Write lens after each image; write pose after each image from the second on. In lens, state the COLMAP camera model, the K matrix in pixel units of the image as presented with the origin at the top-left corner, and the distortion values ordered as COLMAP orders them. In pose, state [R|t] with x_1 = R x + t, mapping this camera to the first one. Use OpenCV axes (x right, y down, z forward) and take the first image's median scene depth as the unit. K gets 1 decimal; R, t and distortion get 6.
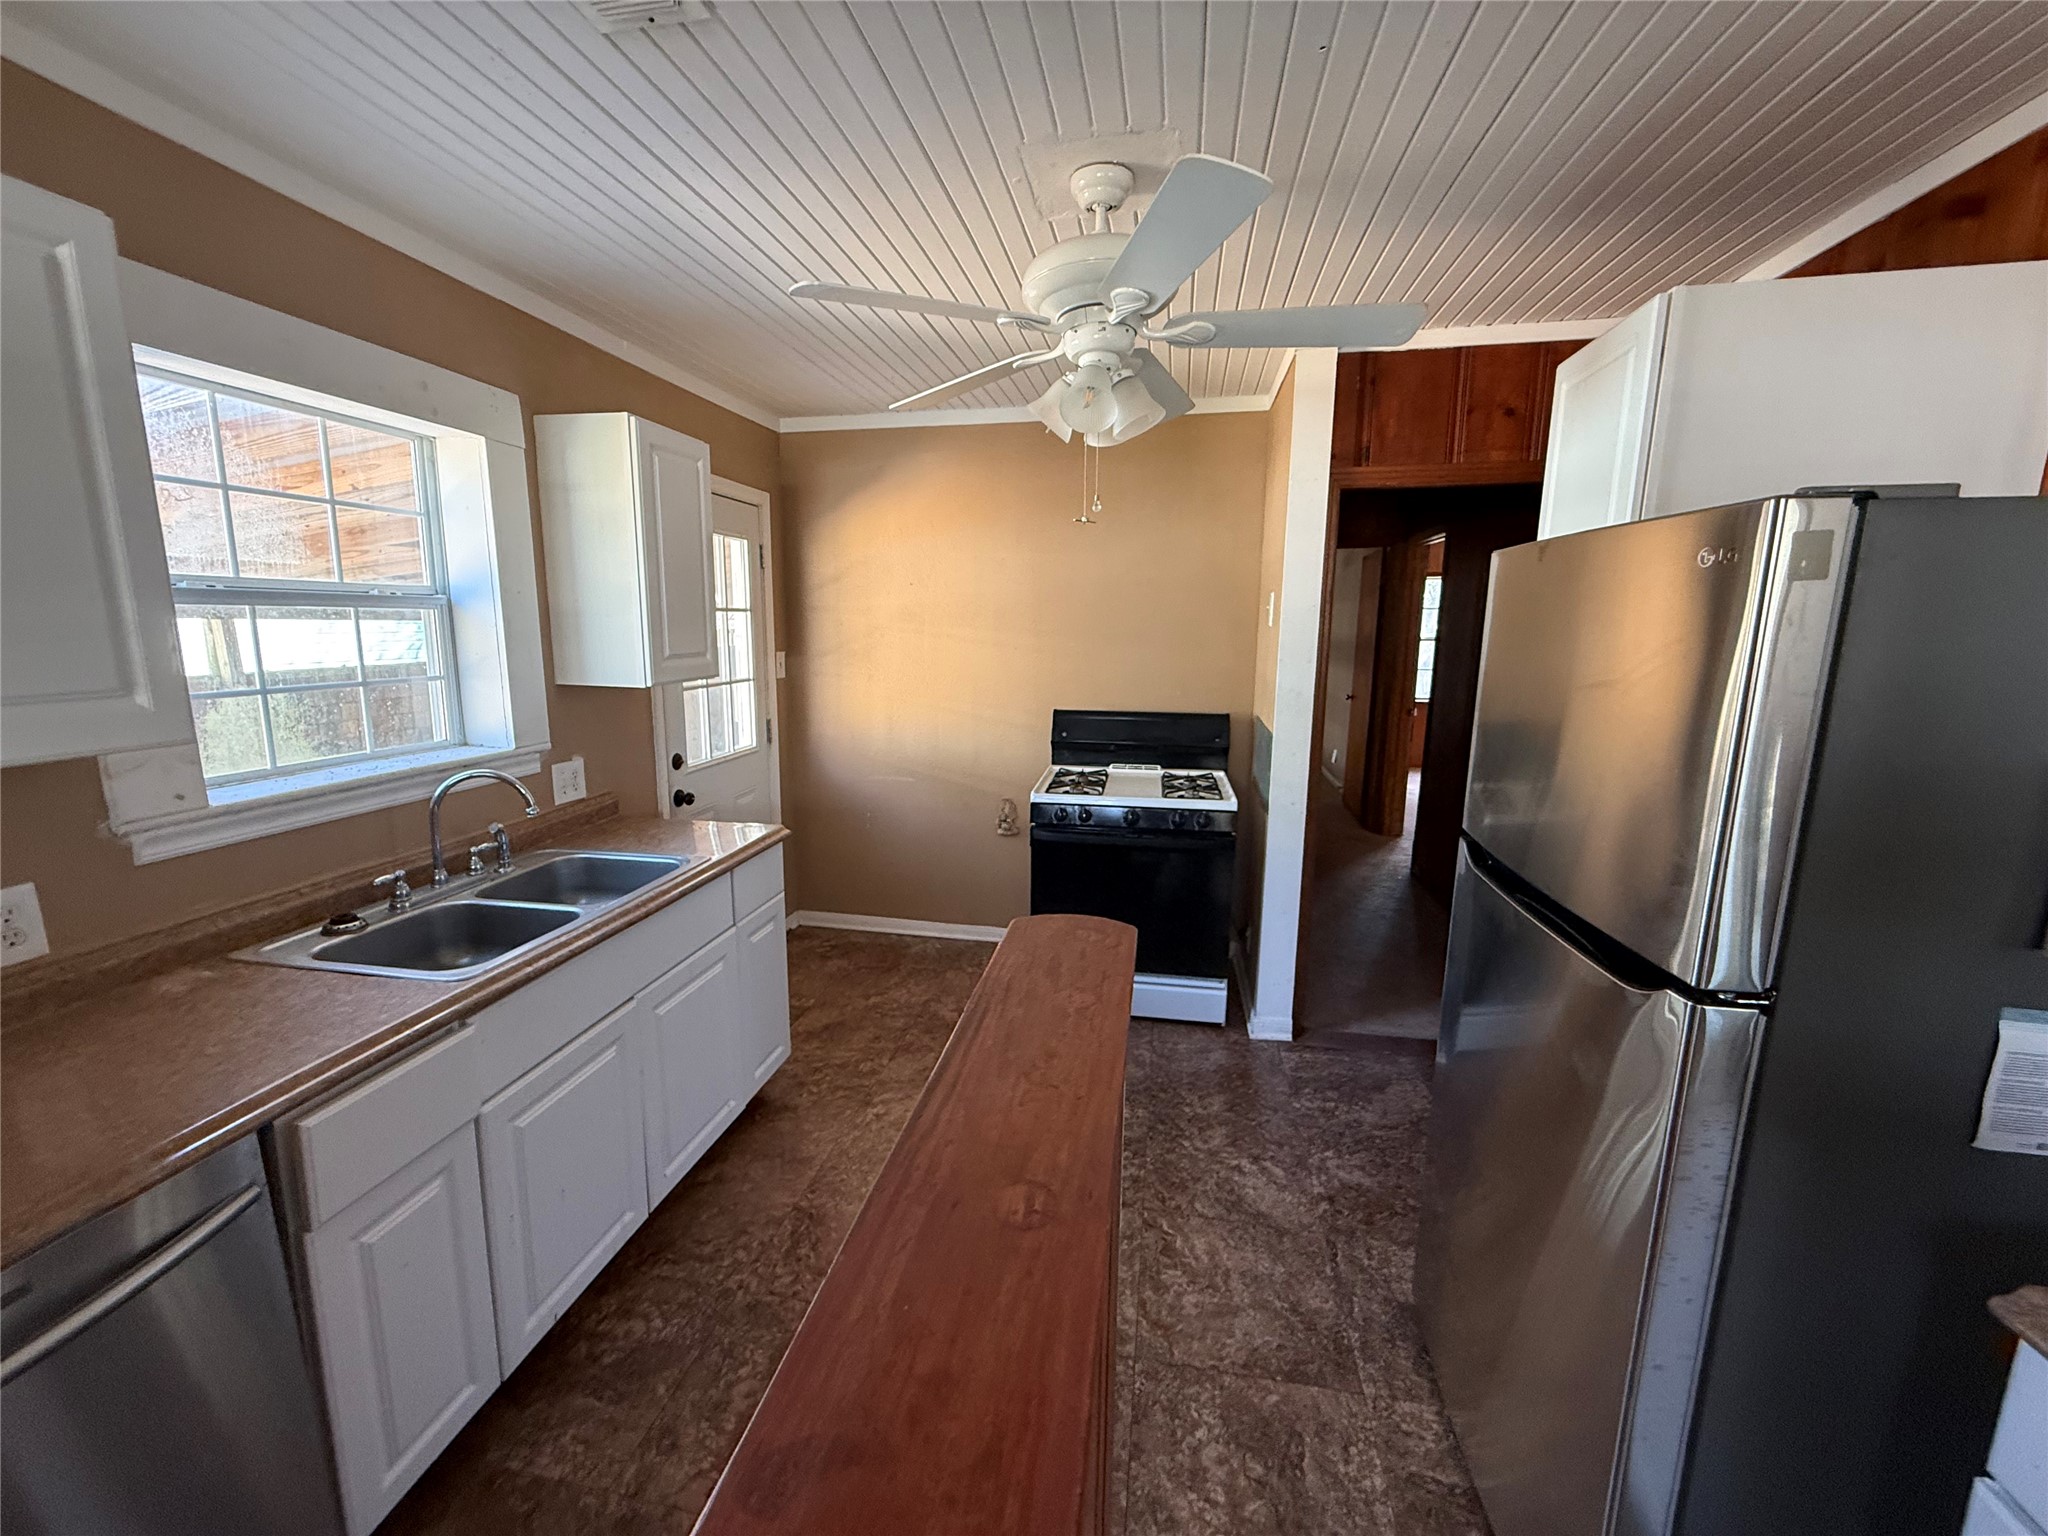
lens RADIAL K [[817.1, 0, 1012.4], [0, 817.1, 762.9], [0, 0, 1]] dist [0.000054, -0.000638]
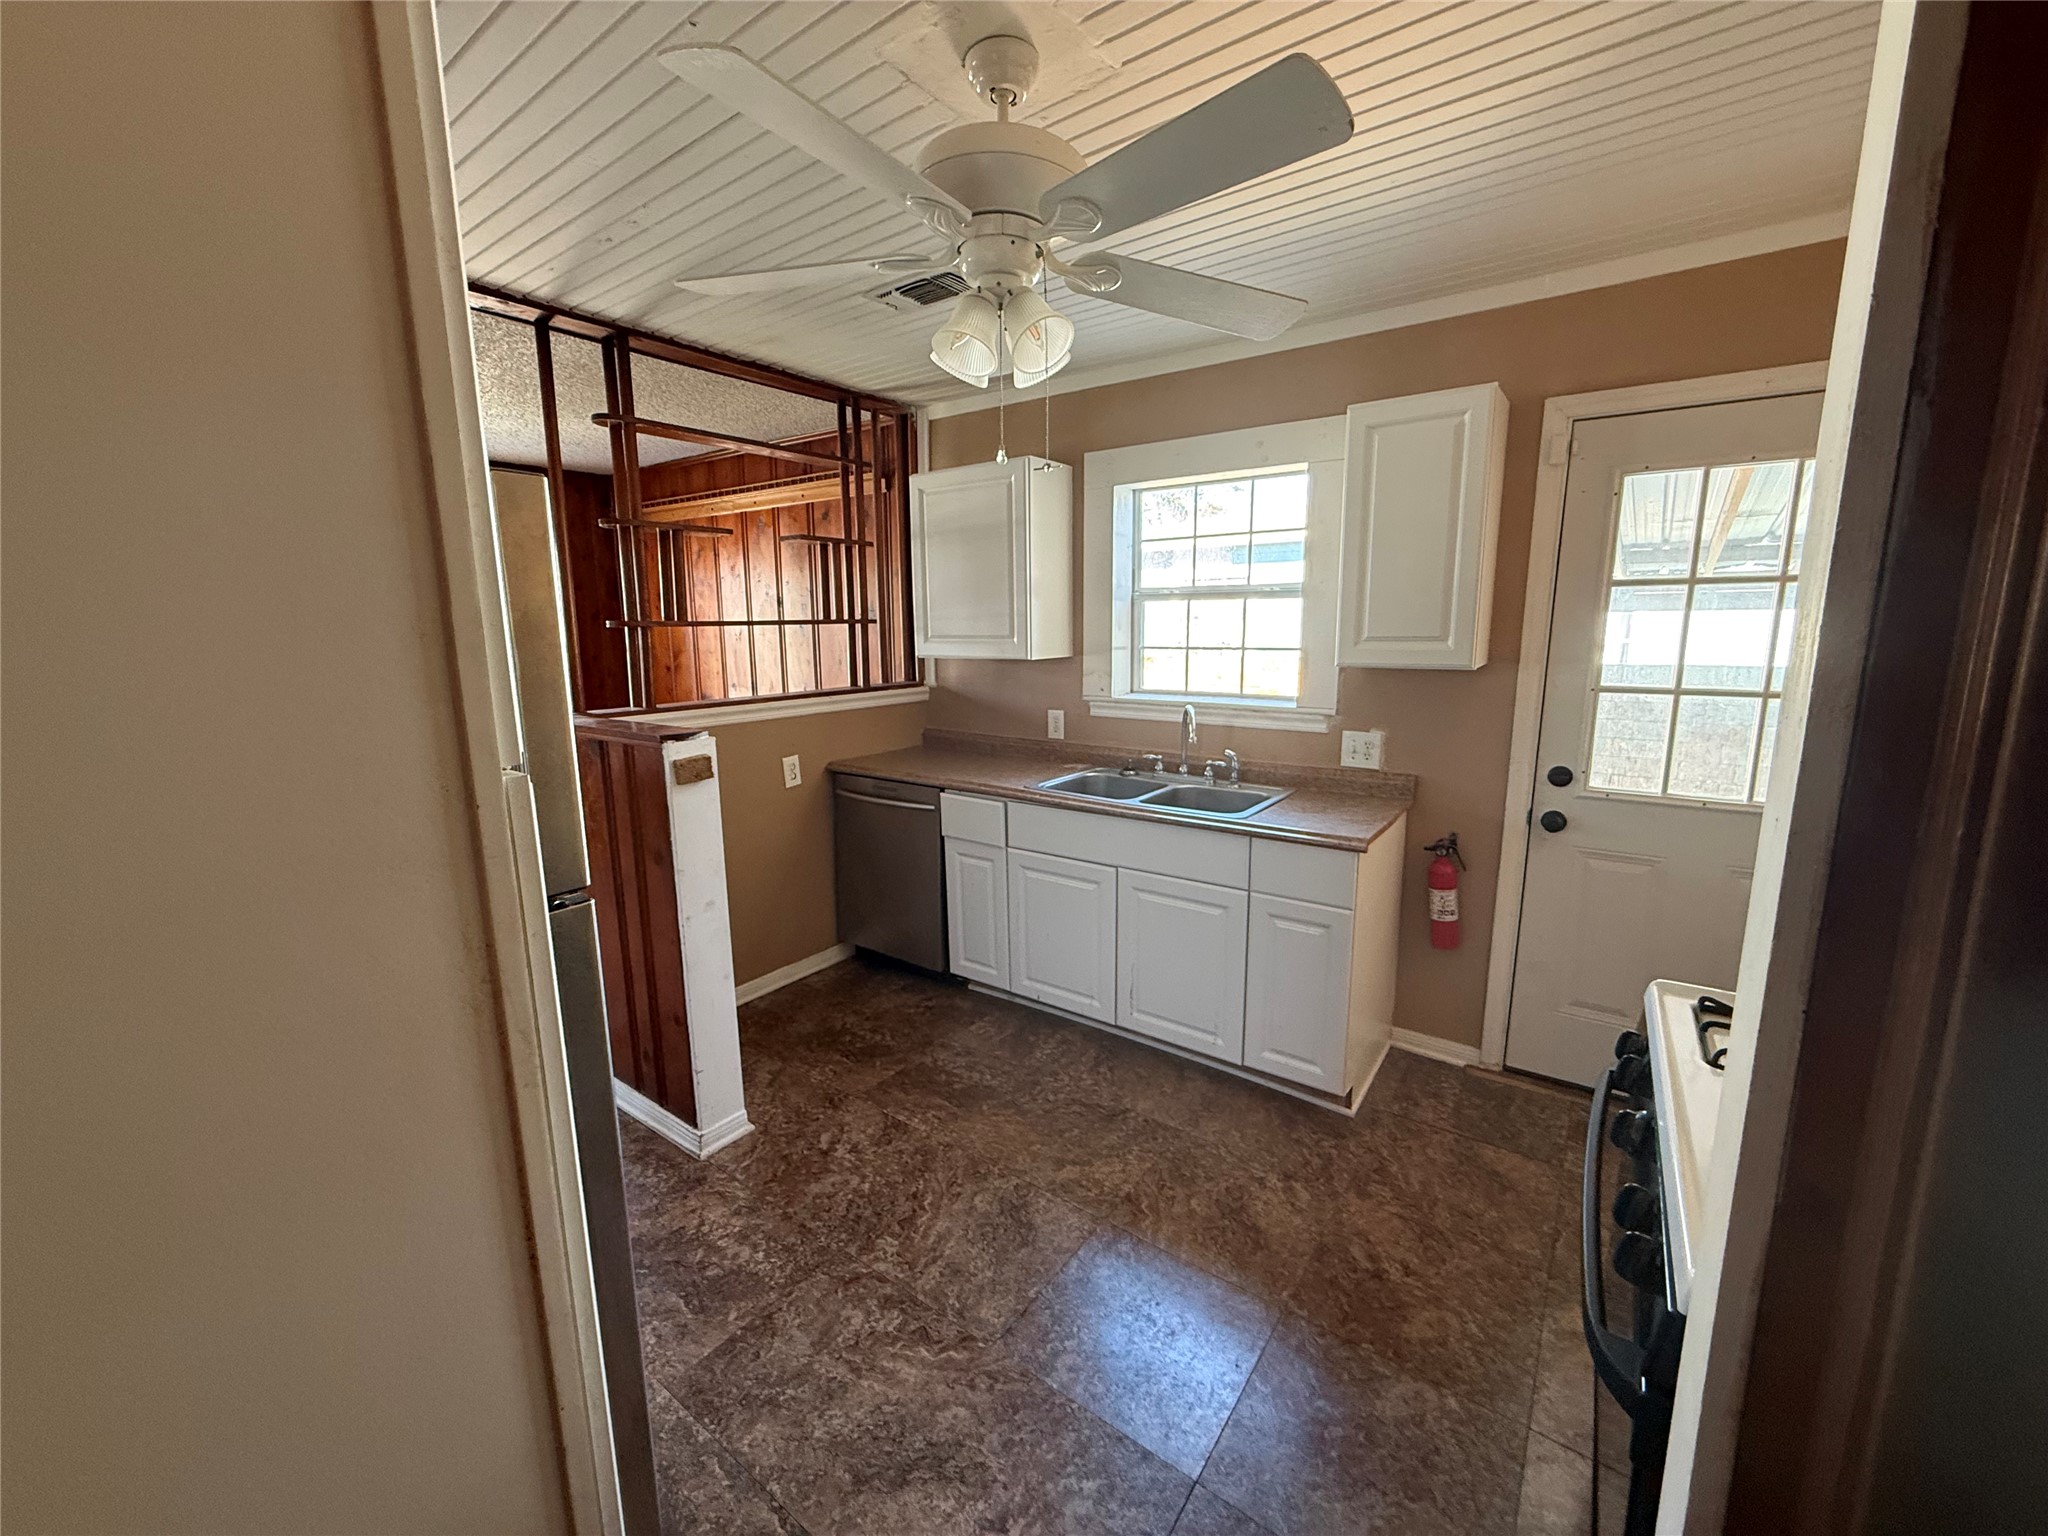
lens RADIAL K [[817.1, 0, 1014.3], [0, 817.1, 763.9], [0, 0, 1]] dist [0.000054, -0.000638]
pose [[-0.434061, 0.150350, -0.888249, 0.894083], [-0.146065, 0.961184, 0.234073, -0.205875], [0.888963, 0.231344, -0.395252, 1.410908]]
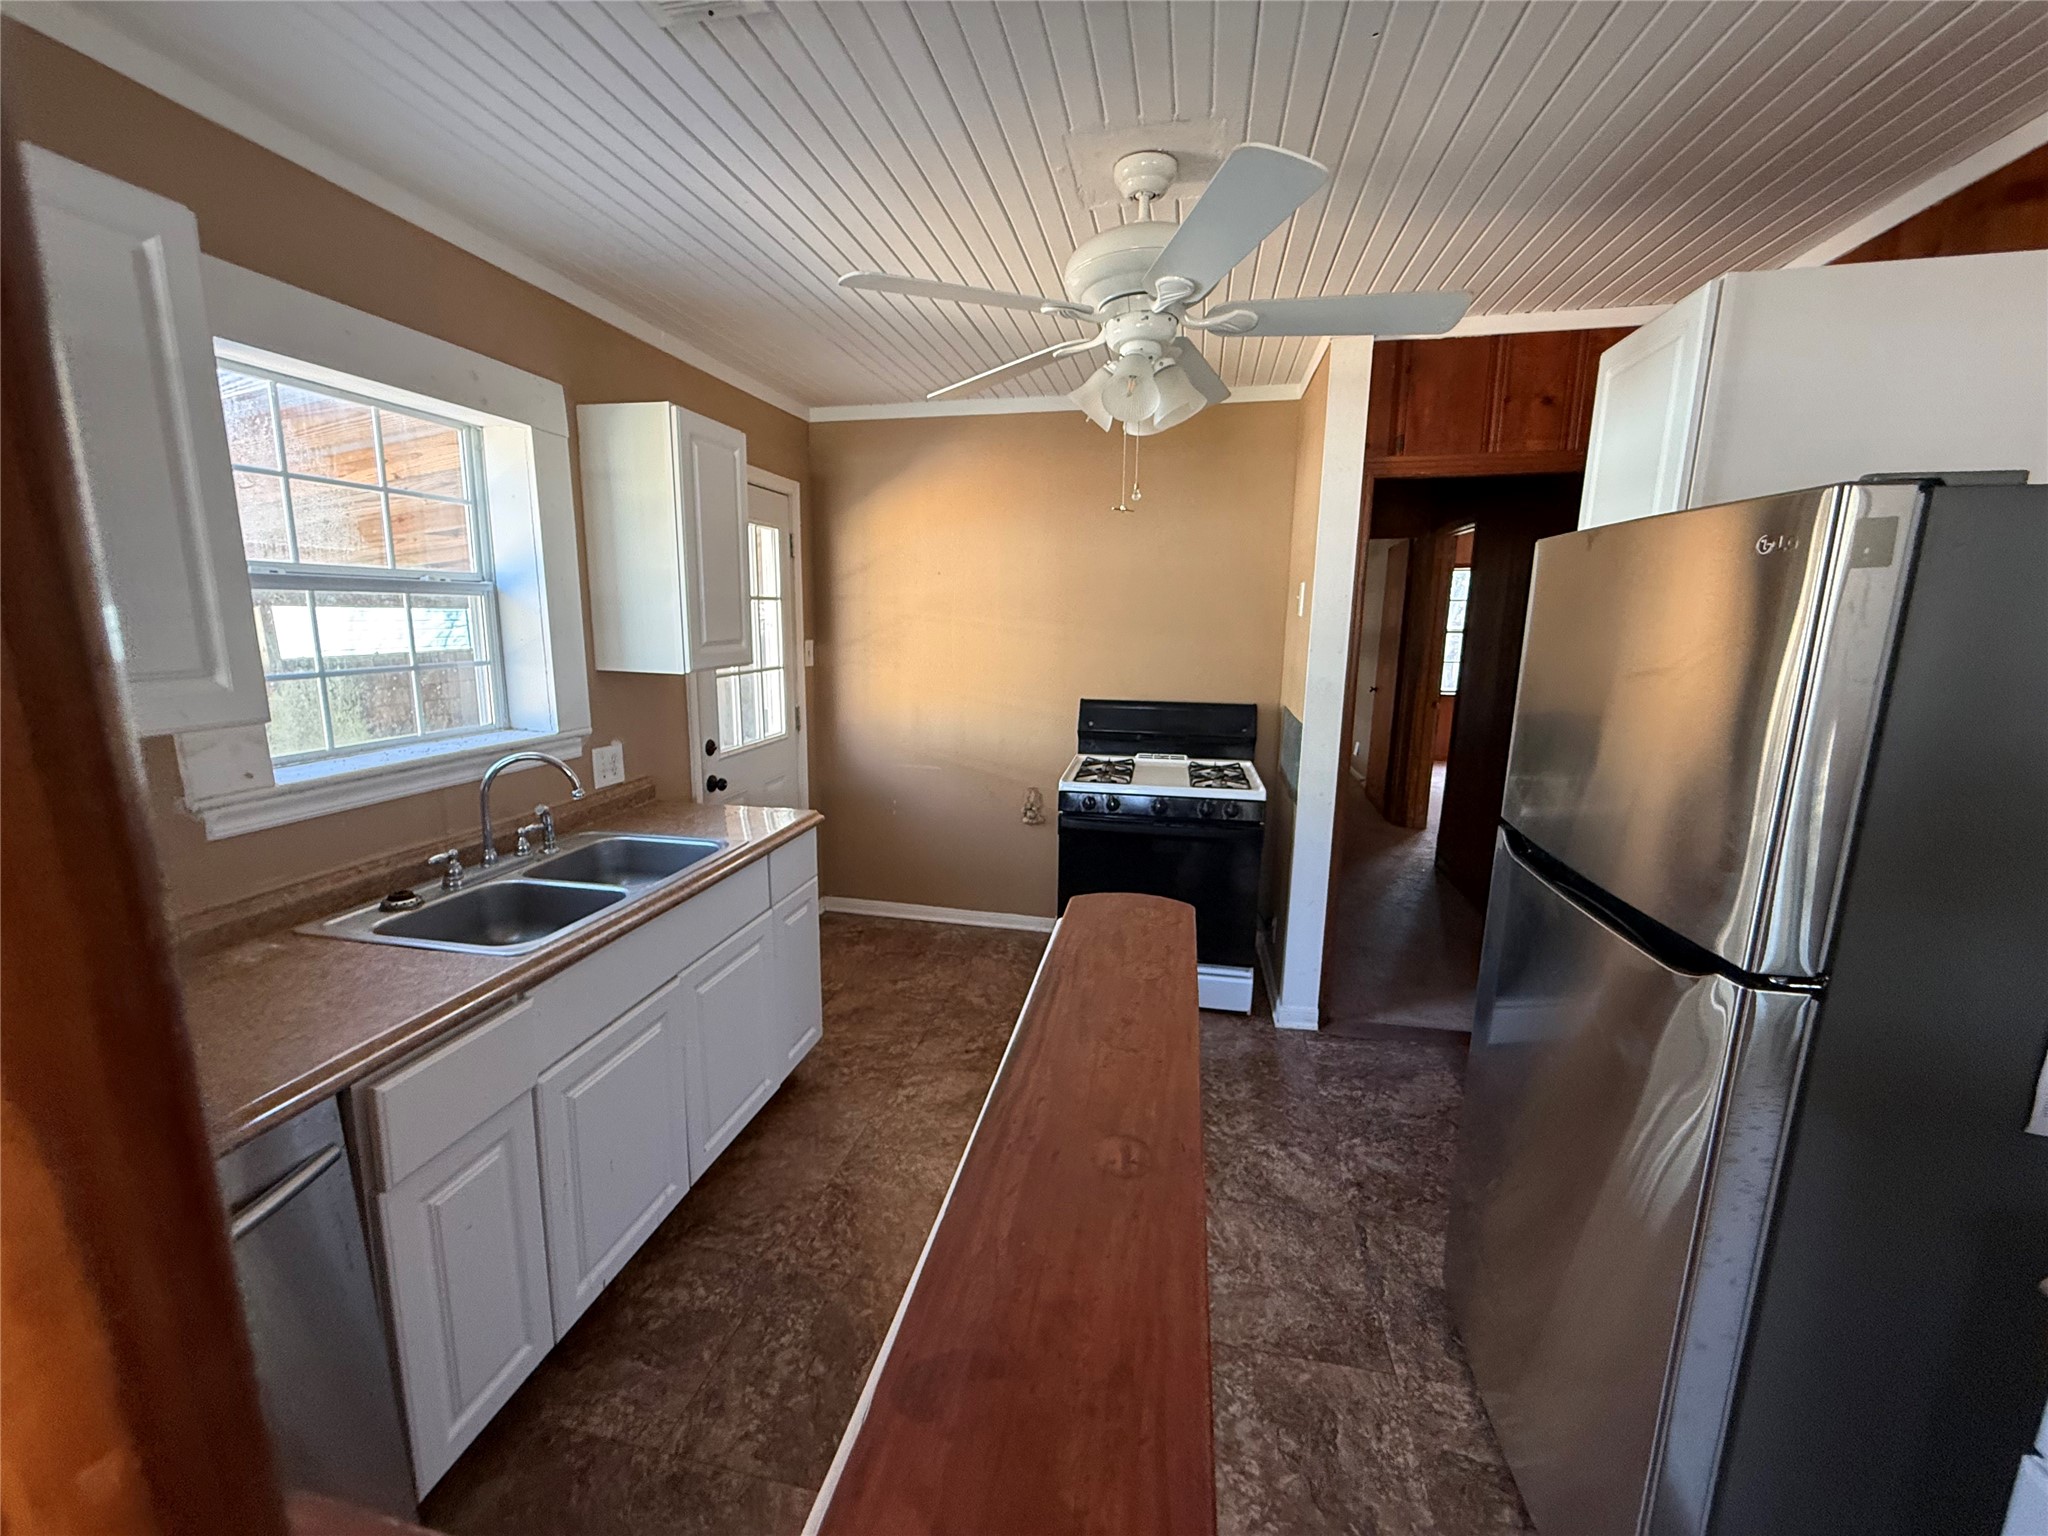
lens RADIAL K [[817.1, 0, 1011.7], [0, 817.1, 762.5], [0, 0, 1]] dist [0.000054, -0.000638]
pose [[0.999795, 0.007545, -0.018796, -0.028662], [-0.007360, 0.999924, 0.009915, 0.006812], [0.018869, -0.009775, 0.999774, -0.012602]]
